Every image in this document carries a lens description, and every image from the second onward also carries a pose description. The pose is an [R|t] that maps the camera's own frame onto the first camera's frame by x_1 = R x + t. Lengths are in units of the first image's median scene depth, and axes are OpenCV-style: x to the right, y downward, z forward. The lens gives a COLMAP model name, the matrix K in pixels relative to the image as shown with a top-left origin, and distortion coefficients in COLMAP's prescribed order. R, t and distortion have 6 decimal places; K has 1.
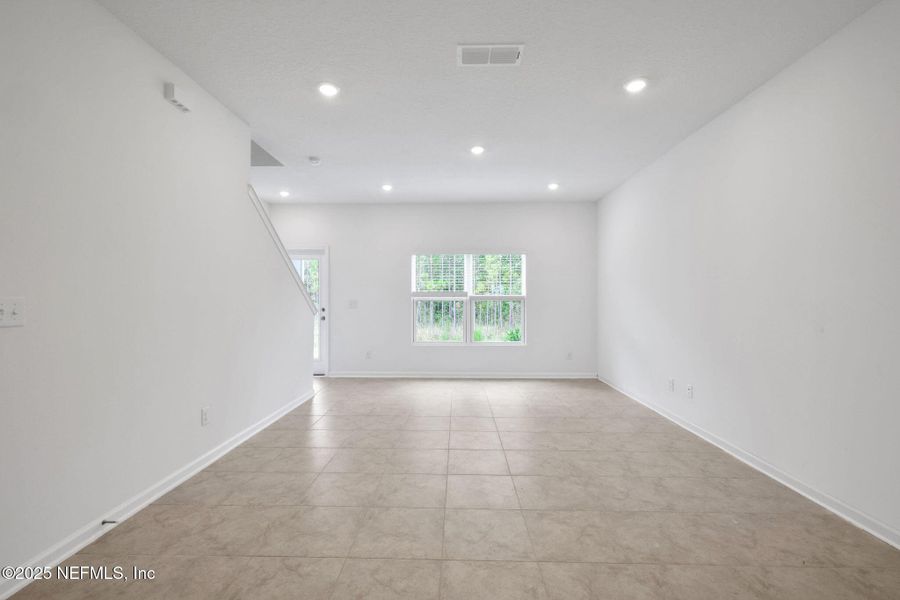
lens RADIAL K [[387.3, 0, 447.0], [0, 387.3, 299.9], [0, 0, 1]] dist [-0.000176, -0.000219]
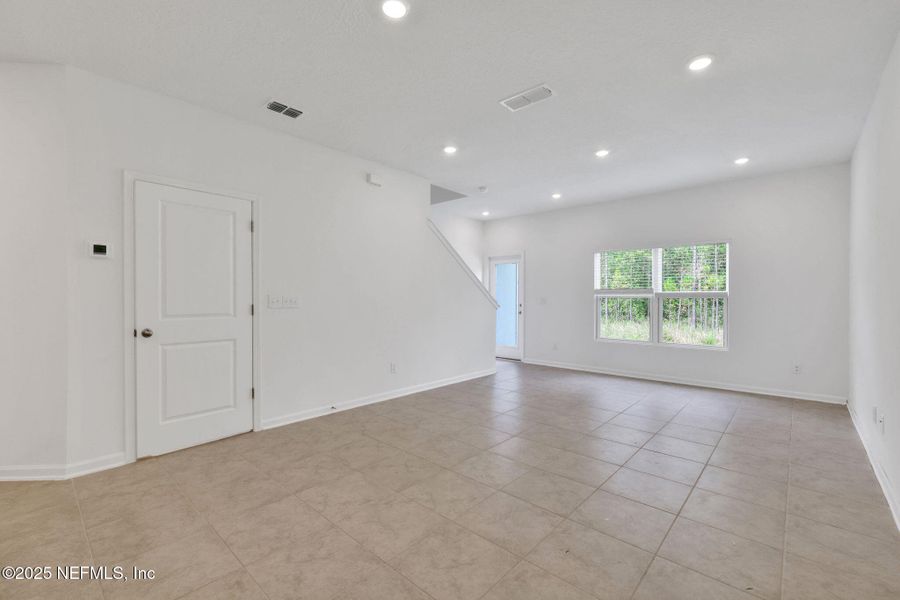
lens RADIAL K [[387.3, 0, 447.0], [0, 387.3, 299.9], [0, 0, 1]] dist [-0.000176, -0.000219]
pose [[0.753881, 0.005829, -0.656985, 0.591153], [-0.001434, 0.999973, 0.007226, 0.001449], [0.657009, -0.004505, 0.753869, -0.081323]]
